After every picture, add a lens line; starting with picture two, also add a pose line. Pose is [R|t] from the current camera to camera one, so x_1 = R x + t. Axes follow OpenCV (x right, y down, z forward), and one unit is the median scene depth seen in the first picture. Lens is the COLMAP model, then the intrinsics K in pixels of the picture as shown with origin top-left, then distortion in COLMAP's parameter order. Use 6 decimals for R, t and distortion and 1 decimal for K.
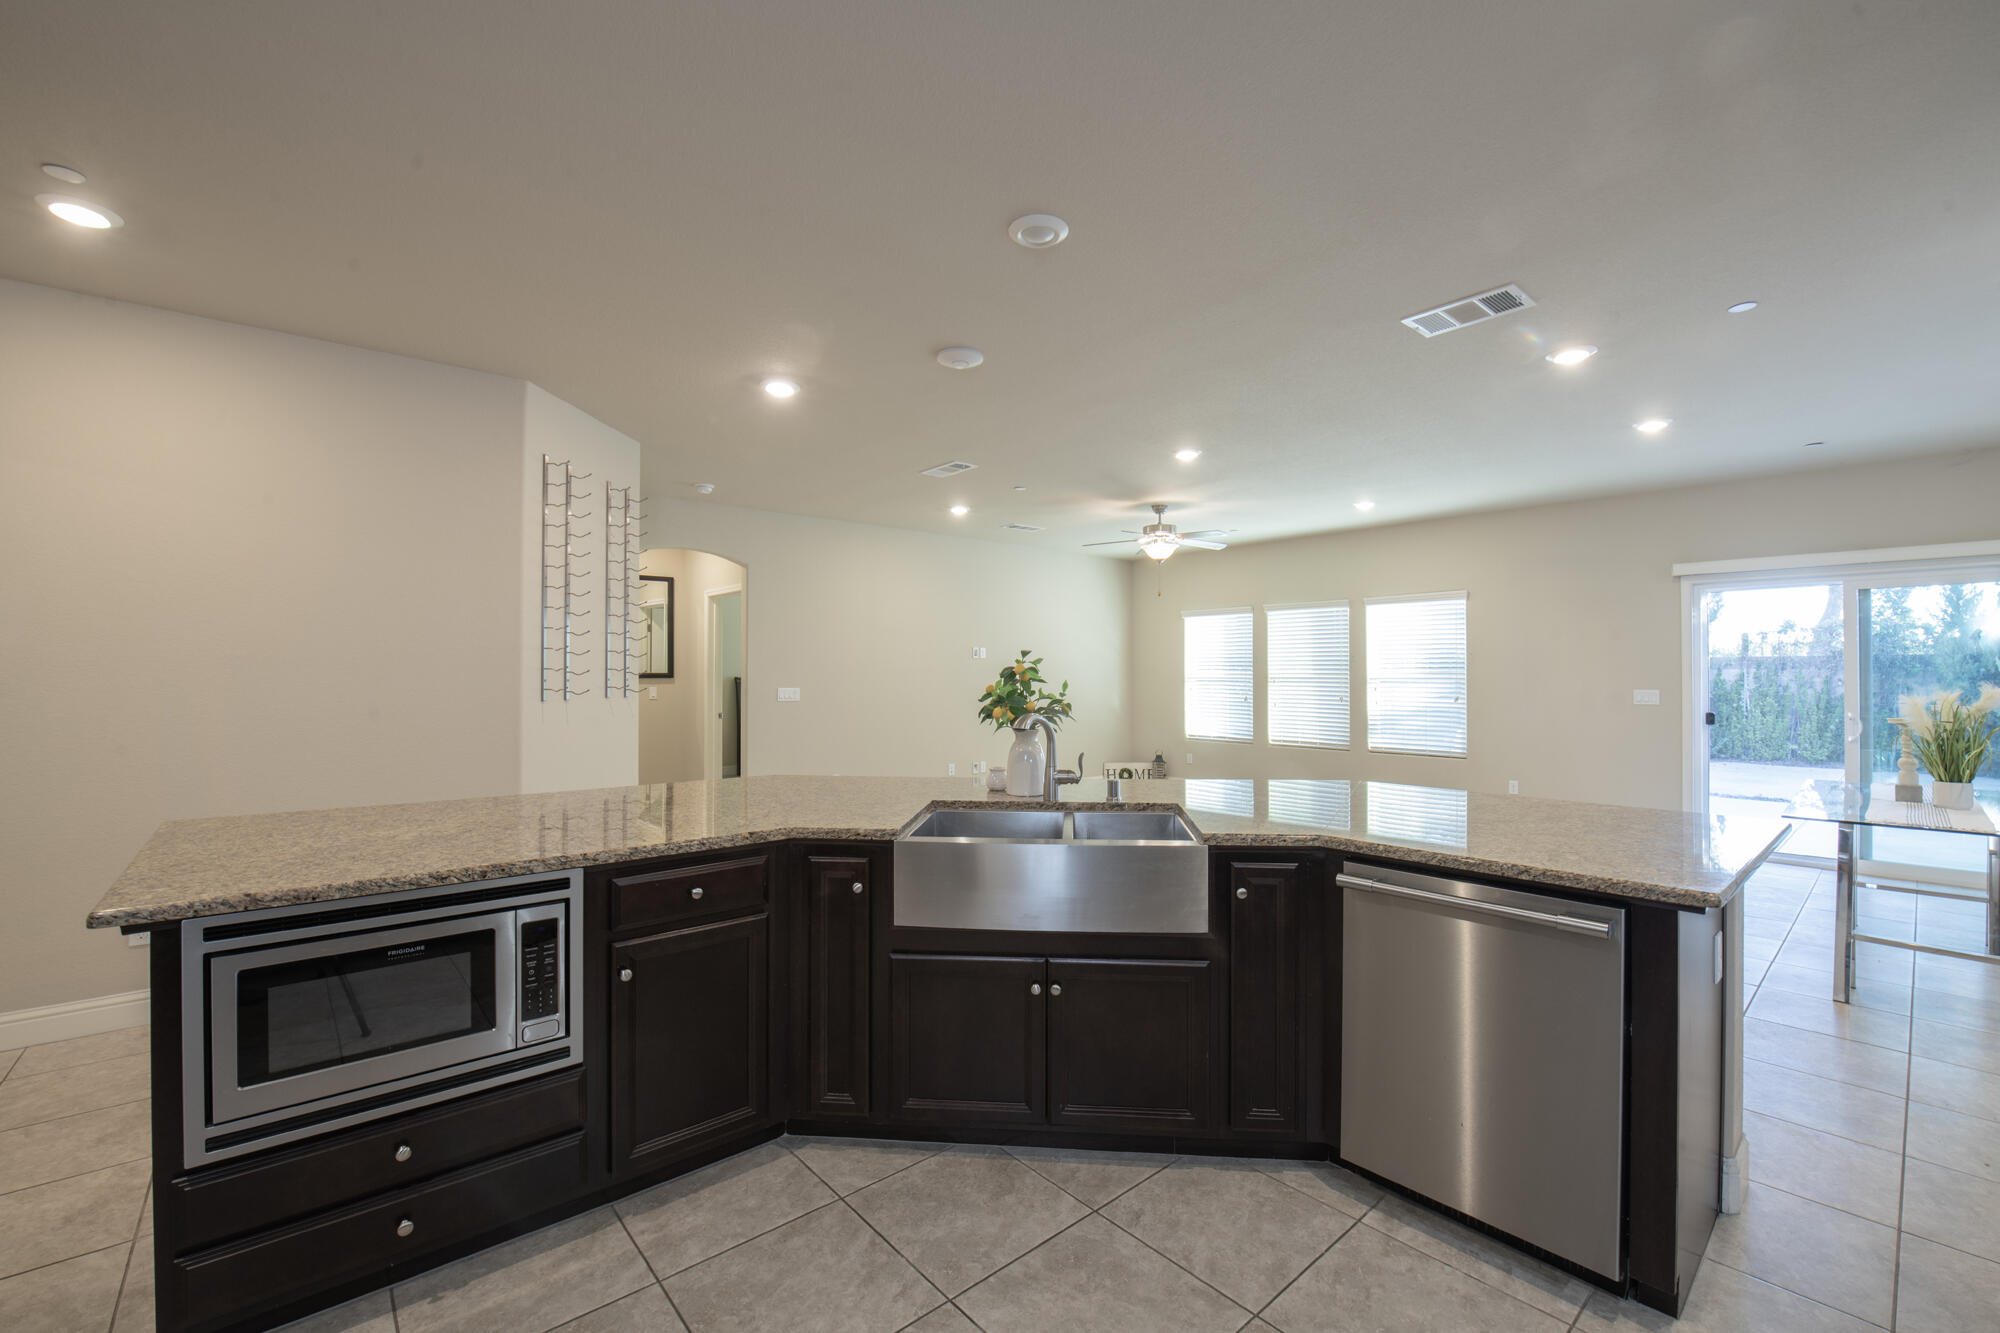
lens RADIAL K [[823.7, 0, 1006.0], [0, 823.7, 673.8], [0, 0, 1]] dist [-0.019685, -0.000154]
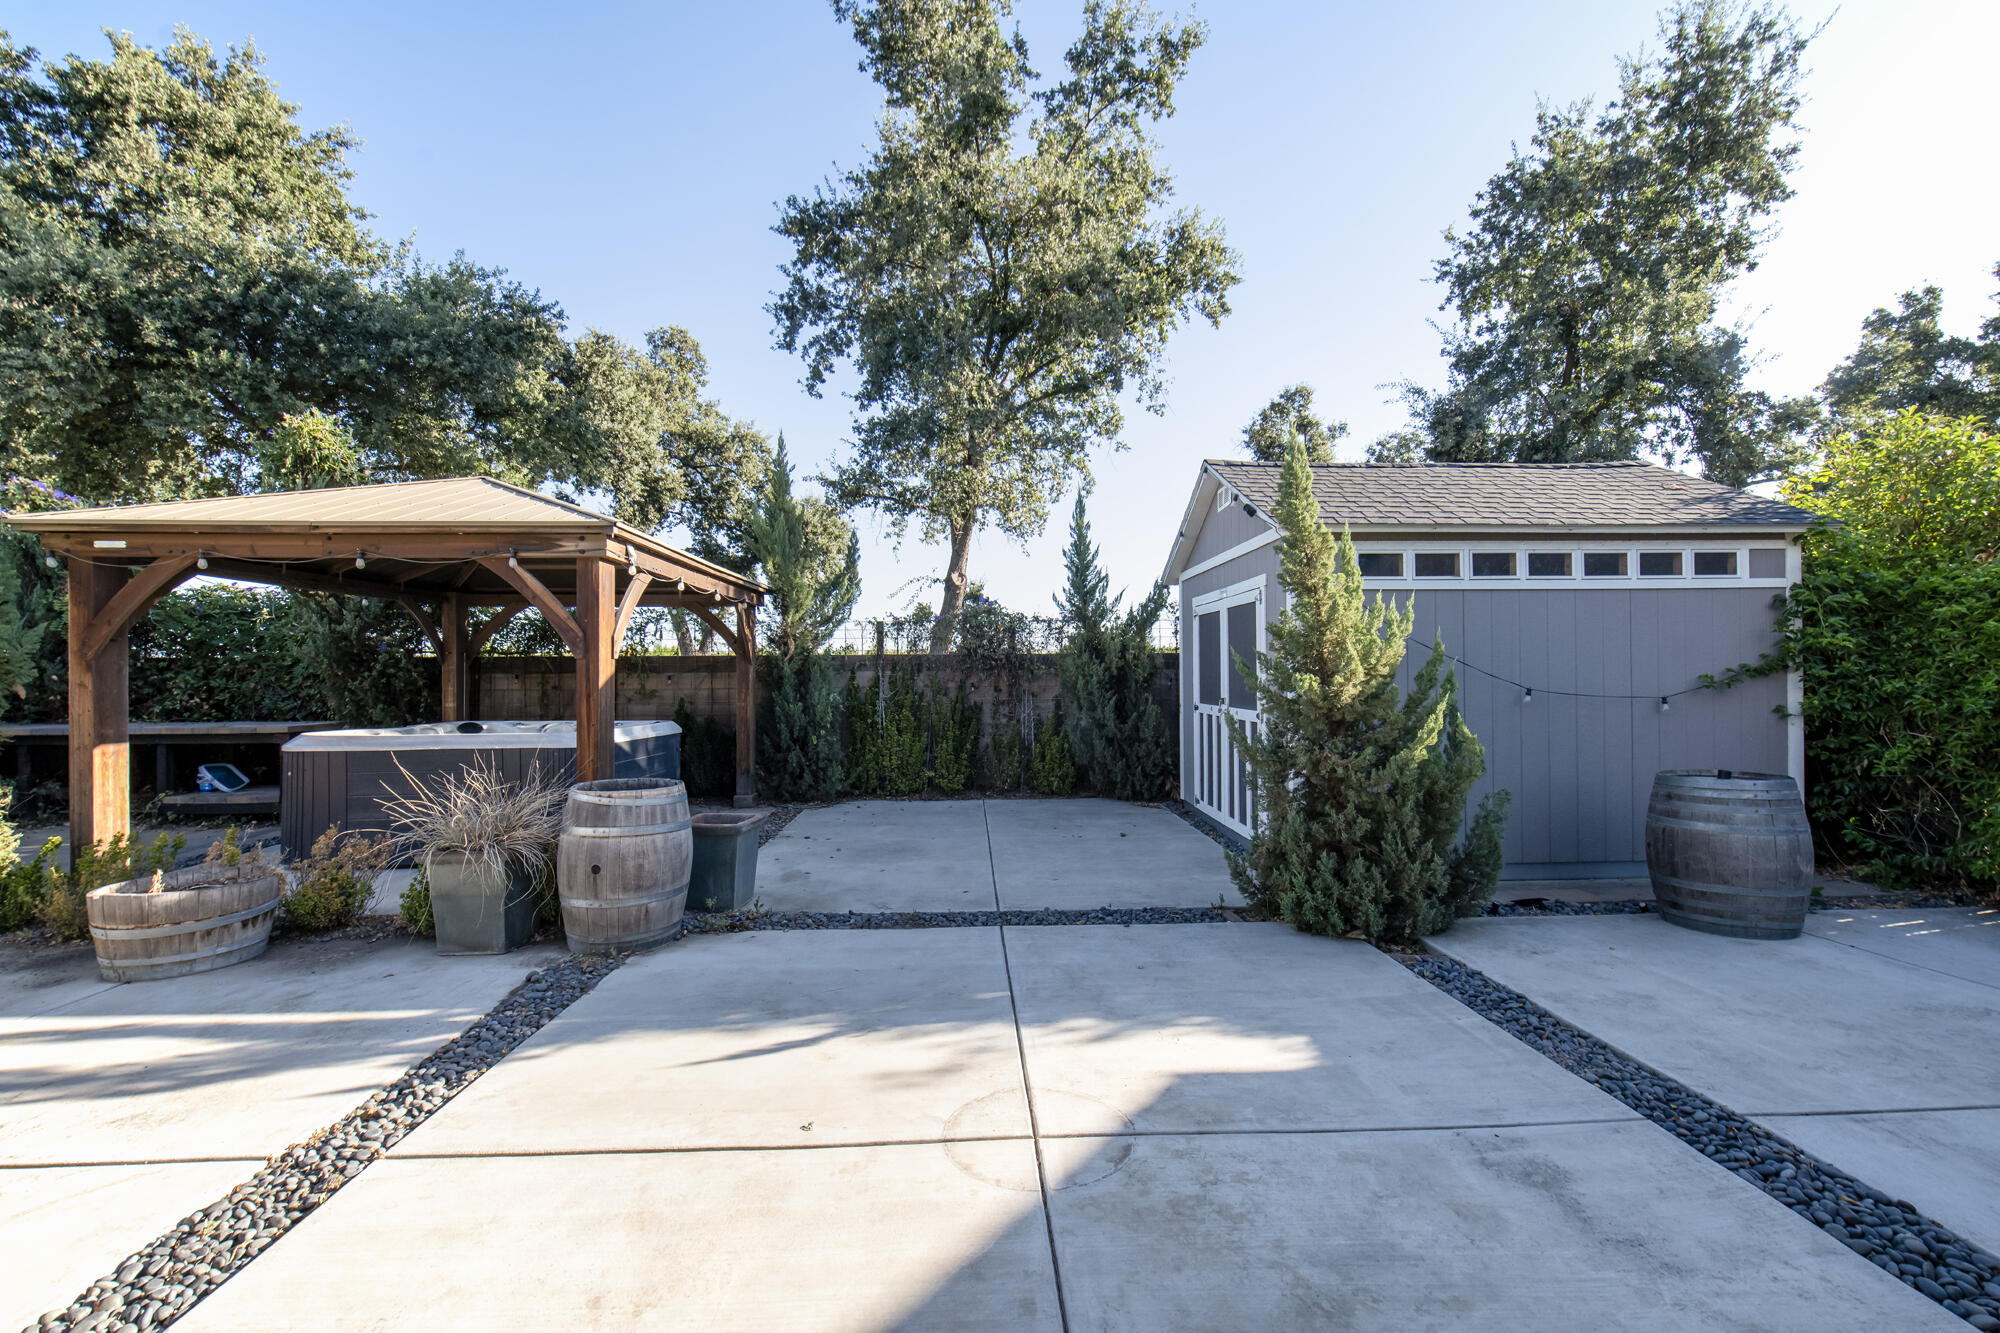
lens RADIAL K [[805.1, 0, 994.1], [0, 805.1, 674.2], [0, 0, 1]] dist [0.000523, -0.000020]
pose [[0.625151, 0.001049, 0.780503, 0.662536], [0.002791, 0.999990, -0.003580, 0.000166], [-0.780499, 0.004417, 0.625141, 0.753243]]
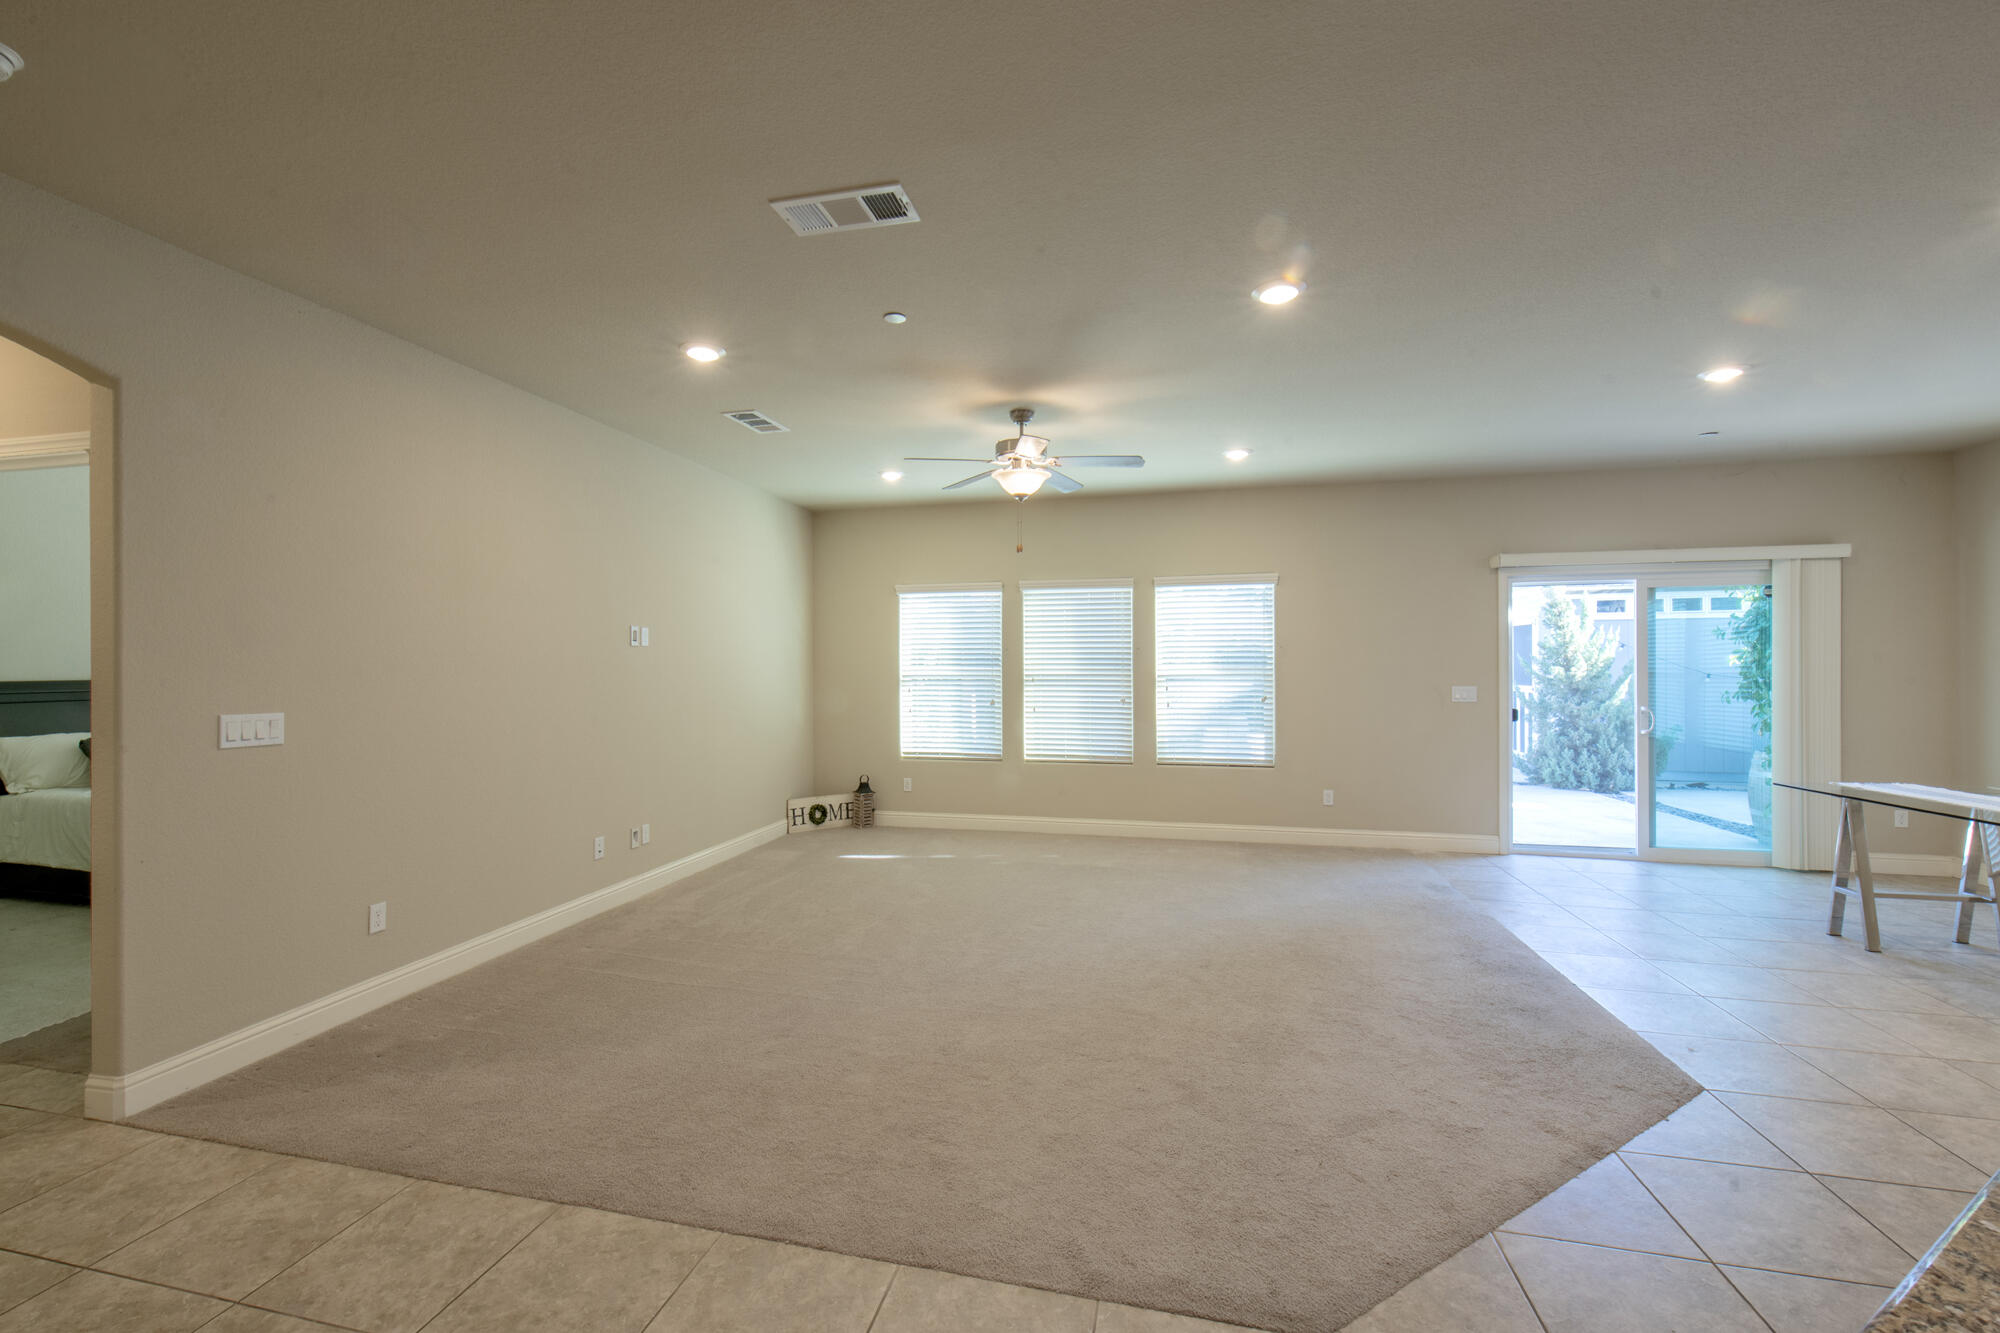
lens RADIAL K [[835.4, 0, 972.2], [0, 835.4, 675.8], [0, 0, 1]] dist [0.008358, -0.000186]
pose [[0.819441, -0.009088, 0.573091, -0.188372], [0.002724, 0.999925, 0.011961, -0.004648], [-0.573157, -0.008240, 0.819404, 0.413008]]
